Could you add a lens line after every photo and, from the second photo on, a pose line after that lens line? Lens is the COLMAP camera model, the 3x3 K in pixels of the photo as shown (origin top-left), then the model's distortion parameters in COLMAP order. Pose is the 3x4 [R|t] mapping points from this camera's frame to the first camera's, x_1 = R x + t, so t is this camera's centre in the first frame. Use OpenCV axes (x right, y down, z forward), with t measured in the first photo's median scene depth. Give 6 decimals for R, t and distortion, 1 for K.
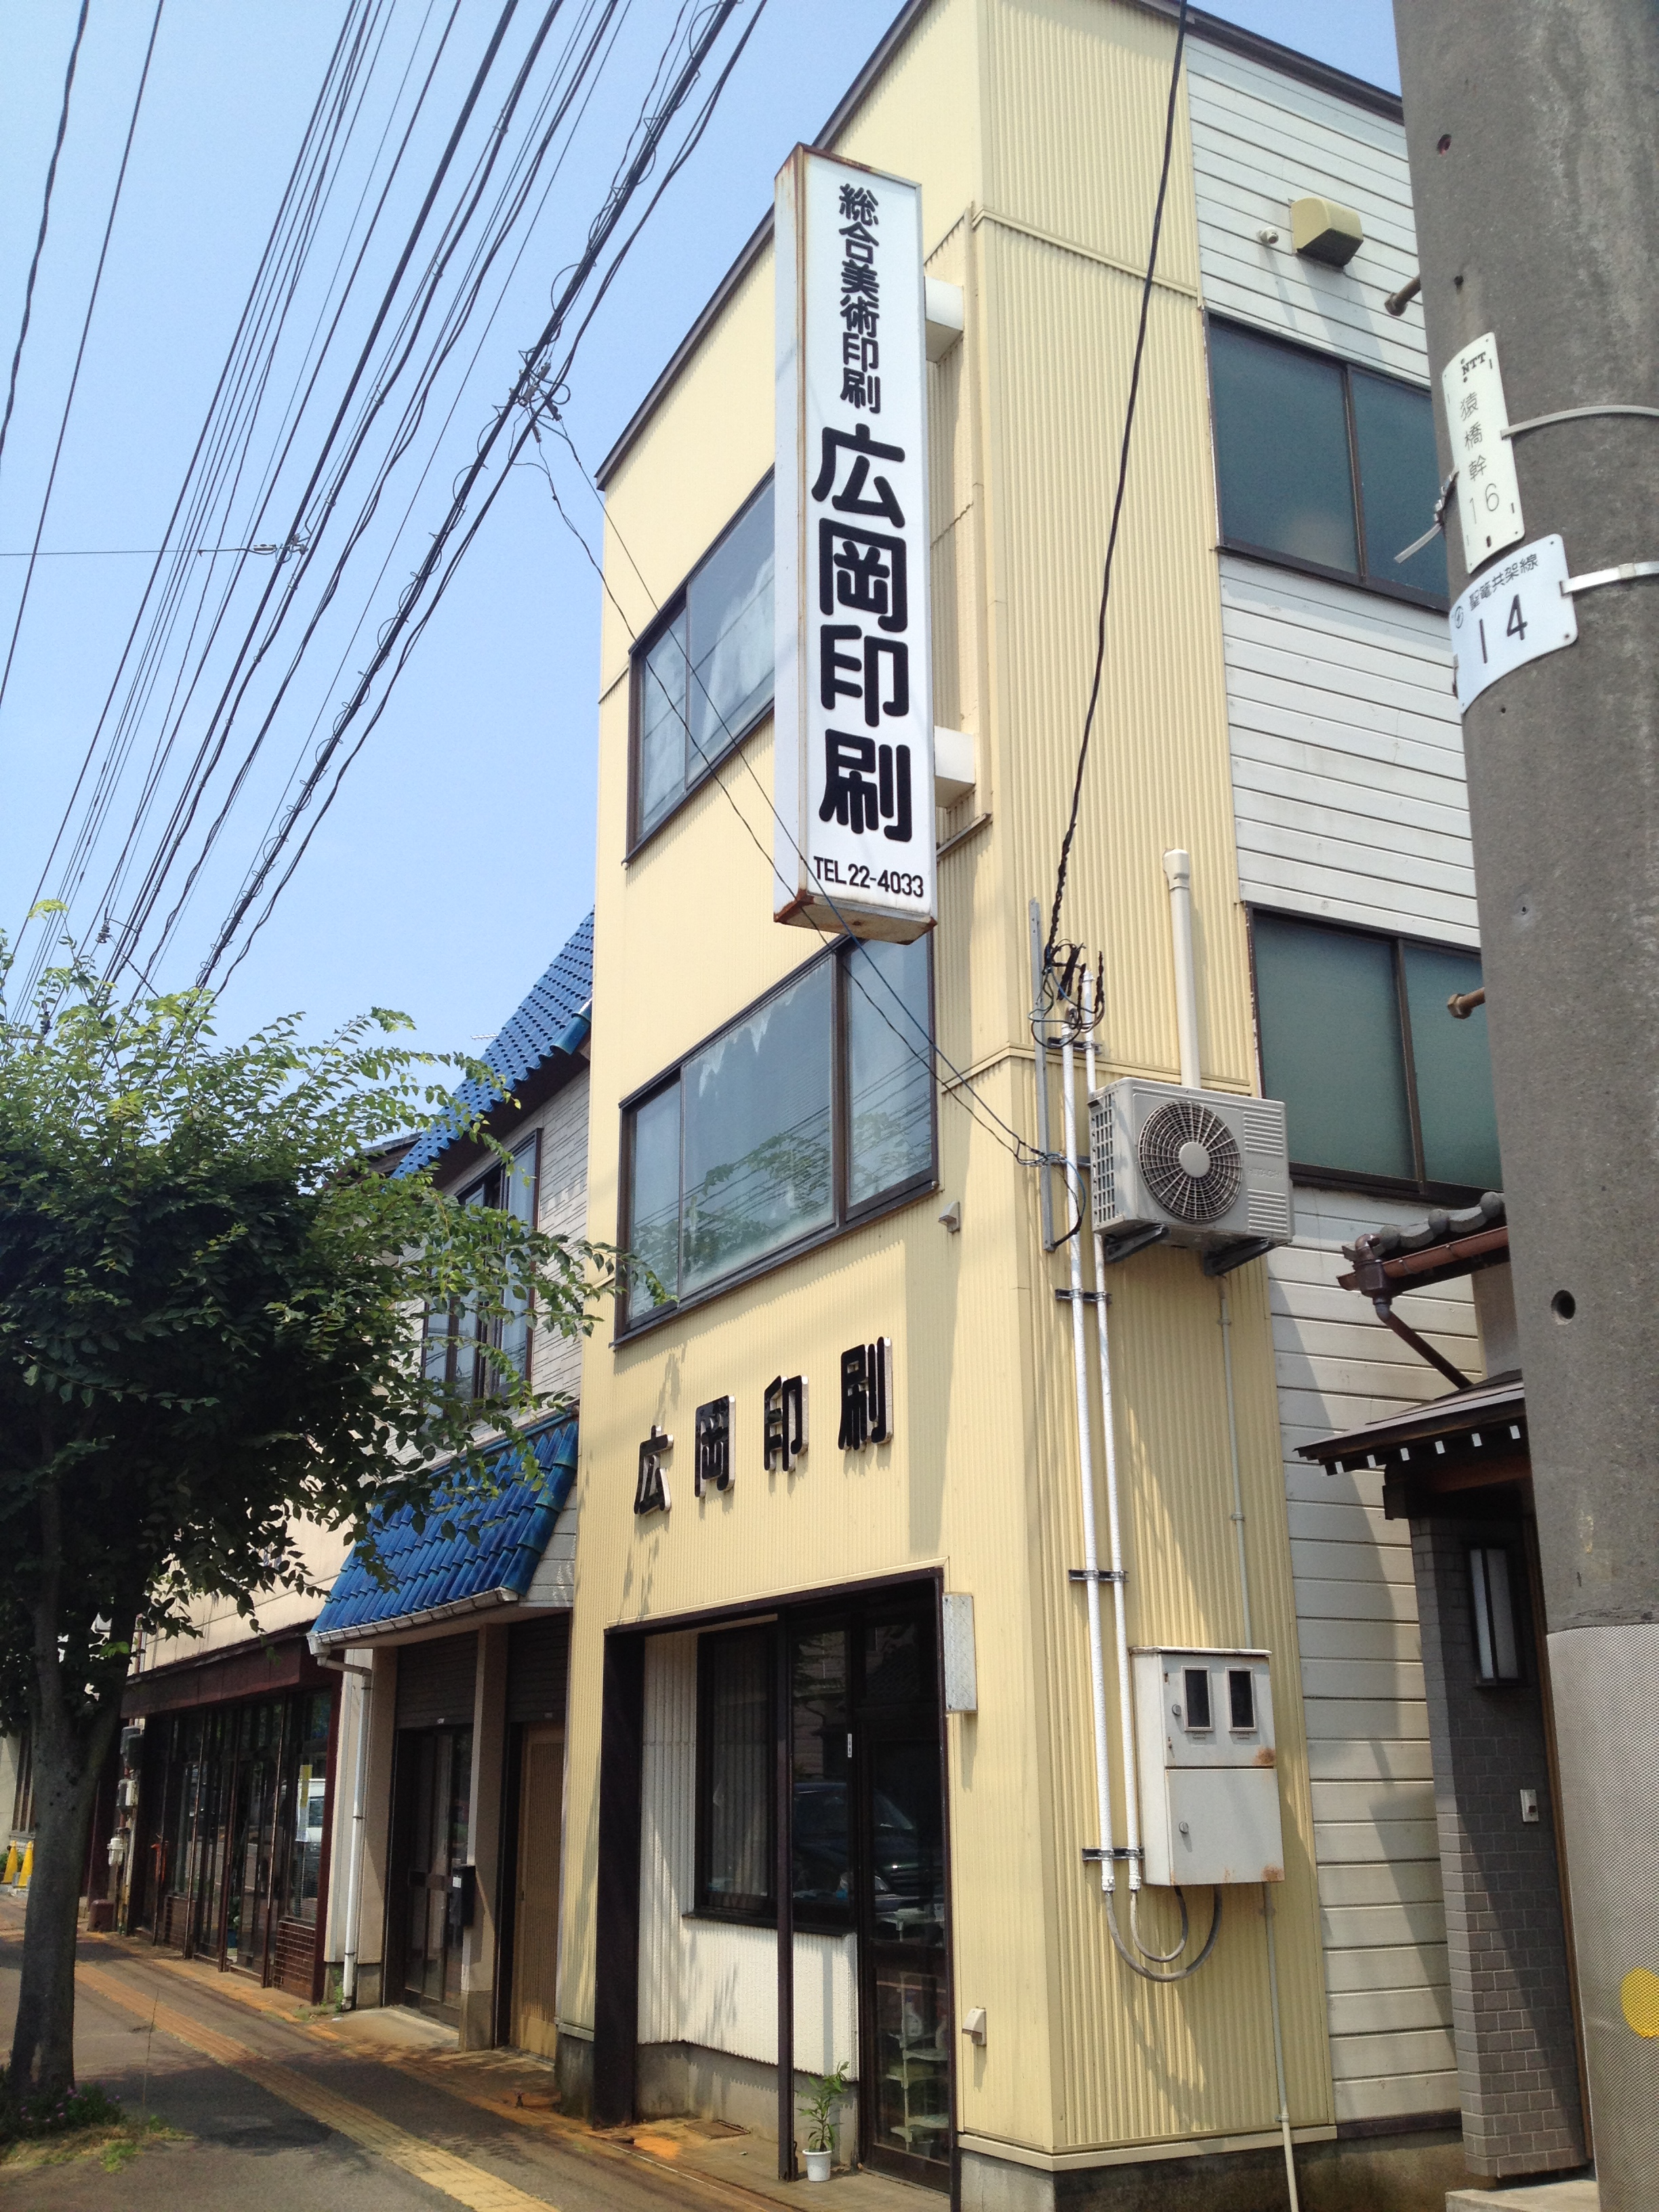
lens RADIAL K [[2068.4, 0, 798.7], [0, 2068.4, 1118.7], [0, 0, 1]] dist [0.200237, -0.573664]
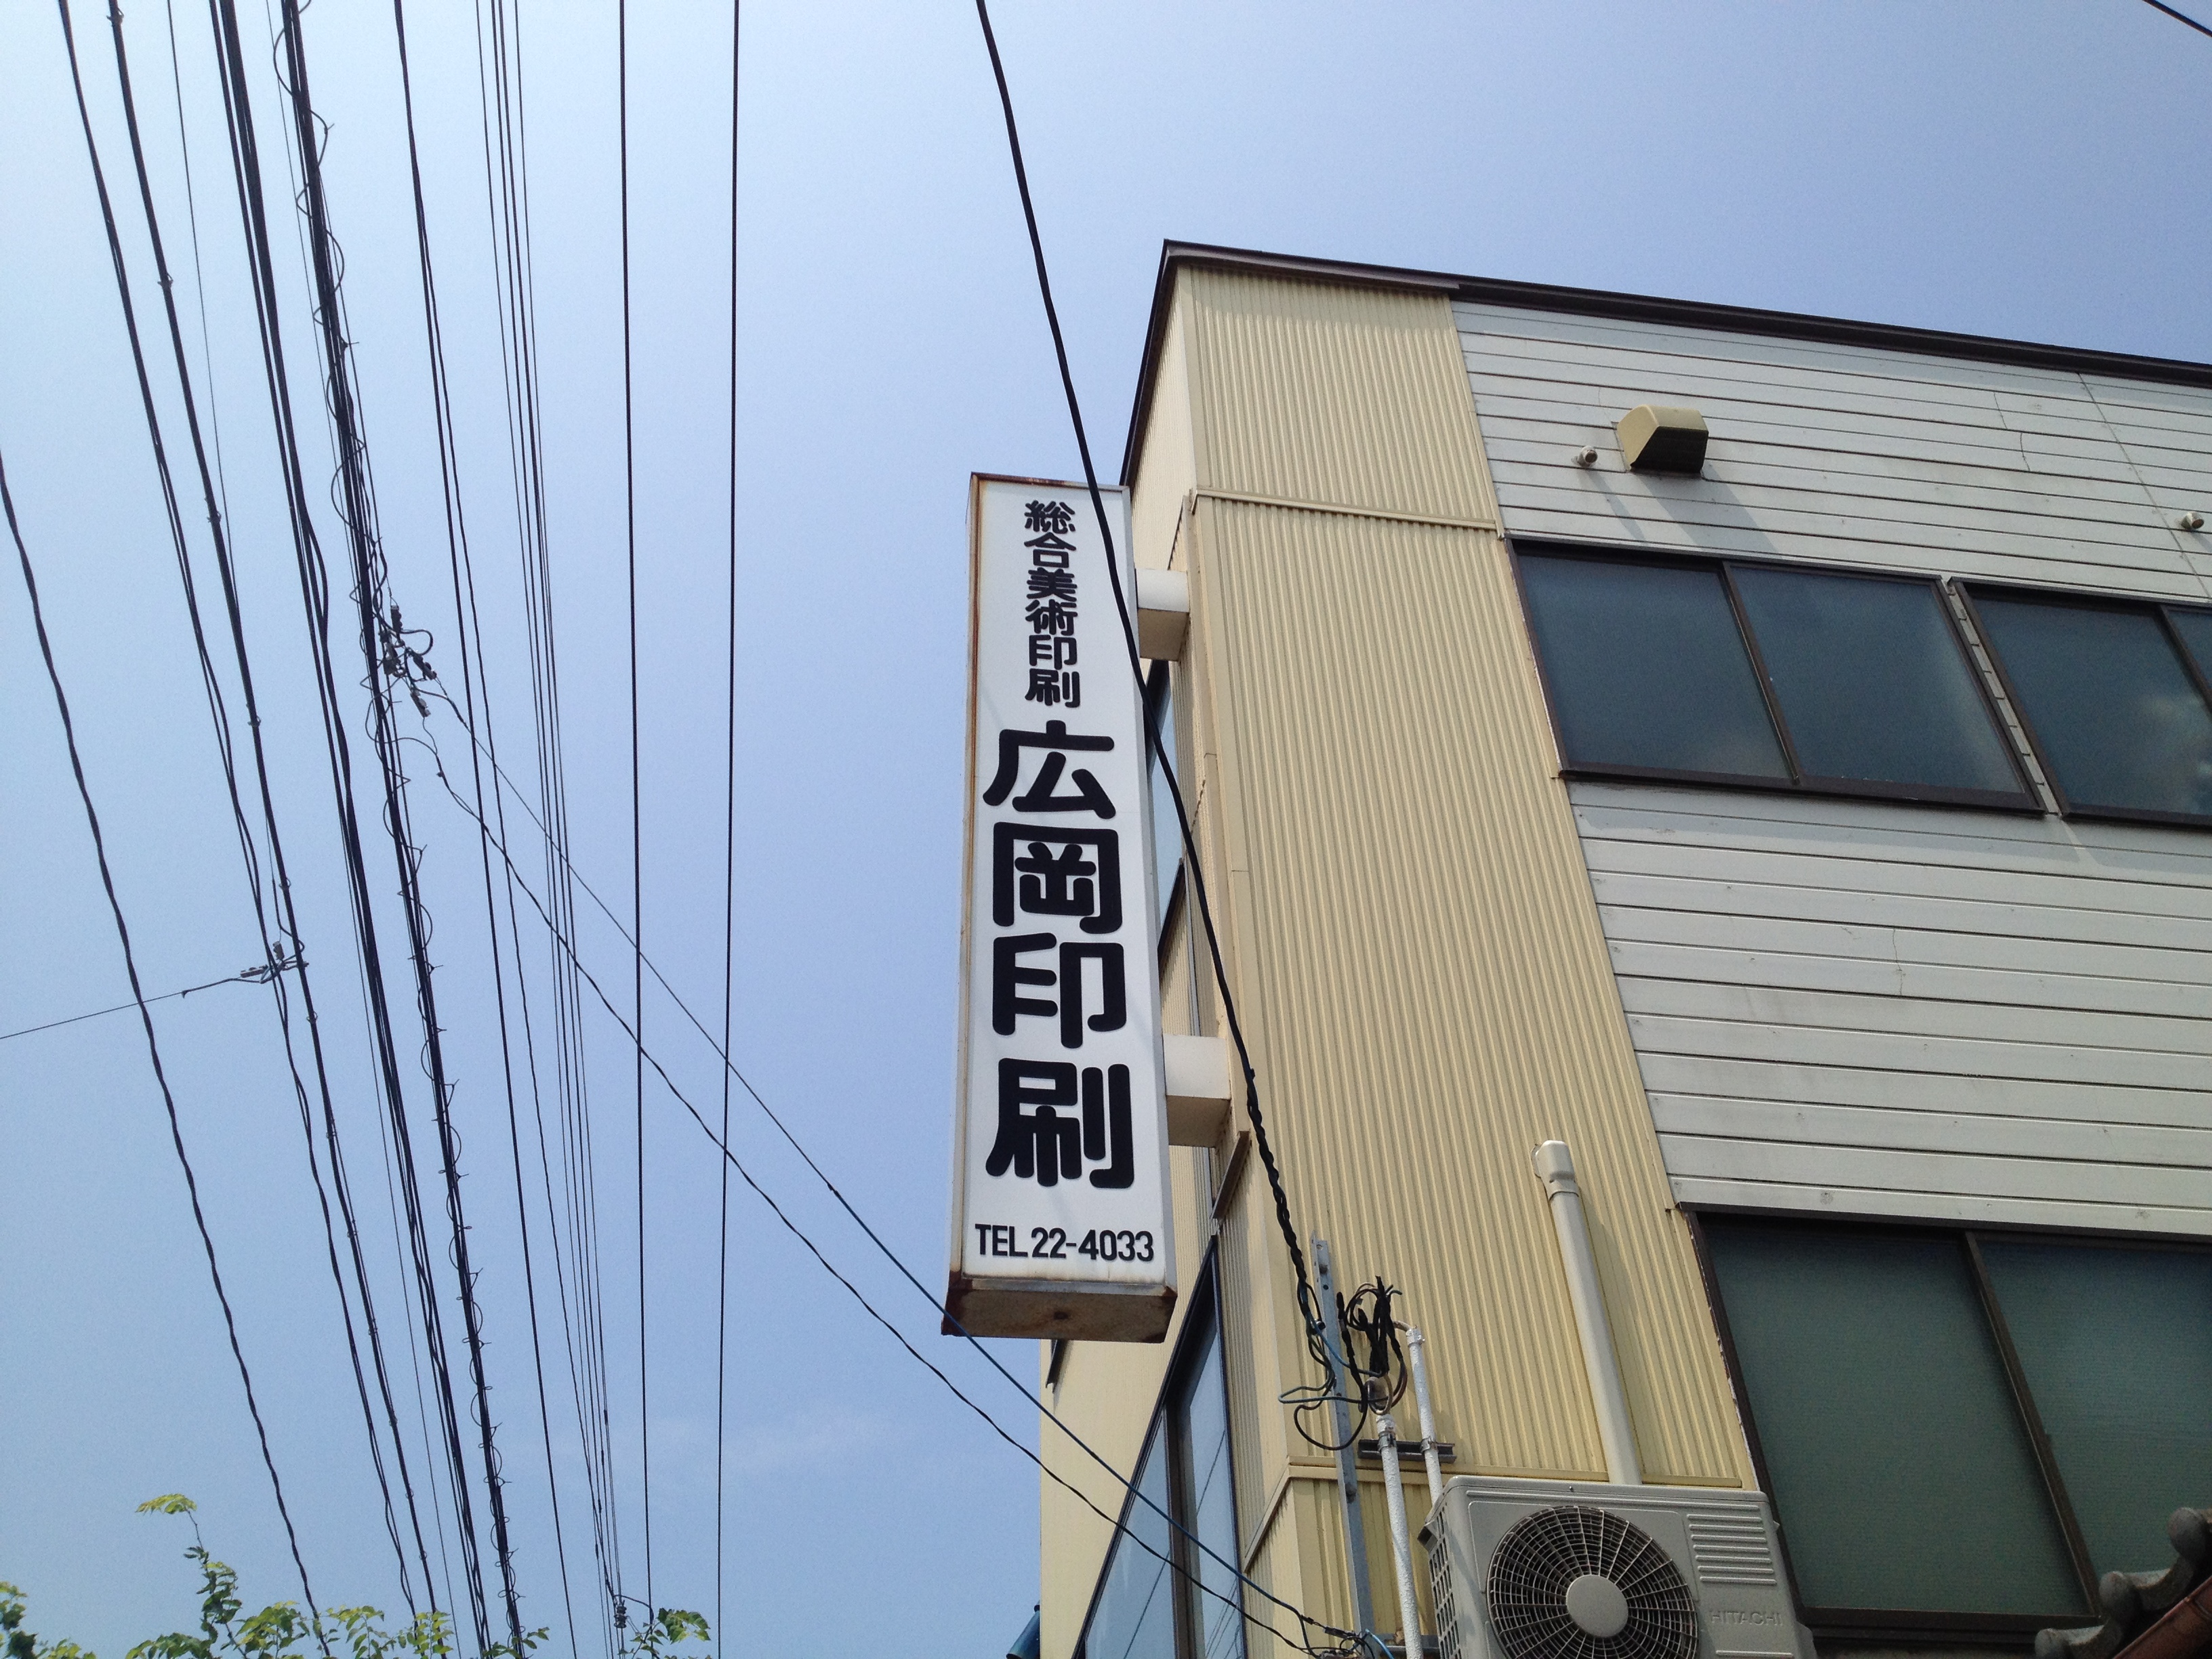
lens RADIAL K [[2057.1, 0, 1106.0], [0, 2057.1, 829.5], [0, 0, 1]] dist [0.175842, -0.436188]
pose [[0.952944, -0.224460, -0.203755, 0.208468], [0.112476, 0.885948, -0.449939, 0.068643], [0.281510, 0.405849, 0.869505, 0.343262]]
